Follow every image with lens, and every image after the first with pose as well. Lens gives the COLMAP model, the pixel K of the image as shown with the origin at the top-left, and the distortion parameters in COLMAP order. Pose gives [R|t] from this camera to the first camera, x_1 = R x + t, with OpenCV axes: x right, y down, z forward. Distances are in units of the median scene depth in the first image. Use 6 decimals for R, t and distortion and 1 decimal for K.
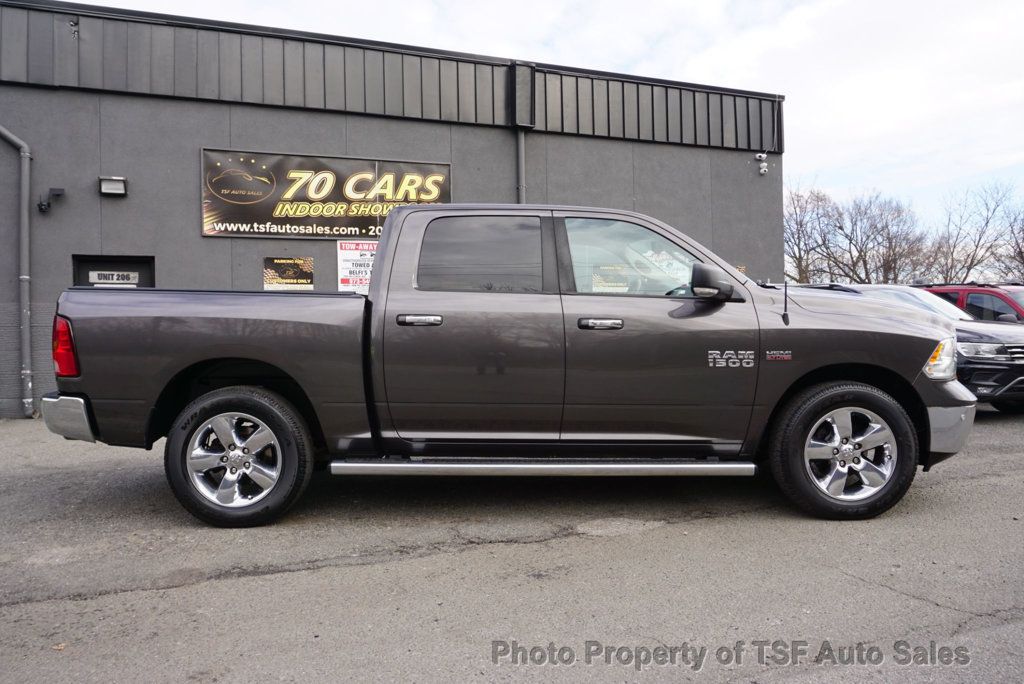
lens RADIAL K [[798.8, 0, 512.0], [0, 798.8, 343.7], [0, 0, 1]] dist [-0.025597, -0.003646]
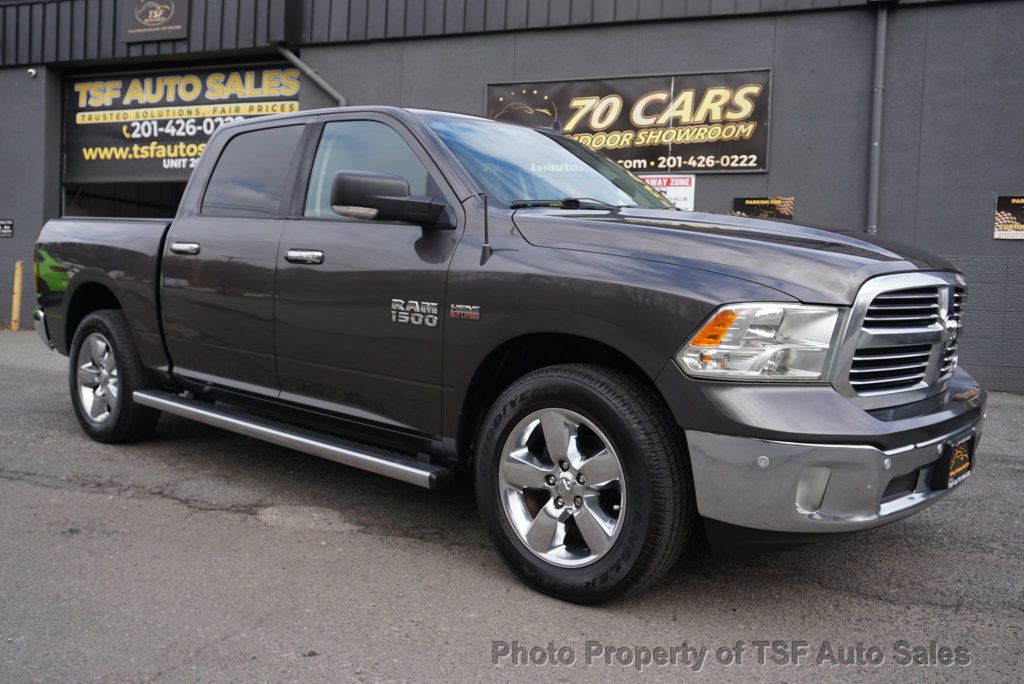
lens RADIAL K [[895.7, 0, 512.3], [0, 895.7, 337.1], [0, 0, 1]] dist [0.009289, 0.000694]
pose [[0.725153, 0.081102, -0.683795, 0.369662], [-0.058972, 0.996706, 0.055676, -0.003102], [0.686057, -0.000049, 0.727547, 0.216605]]
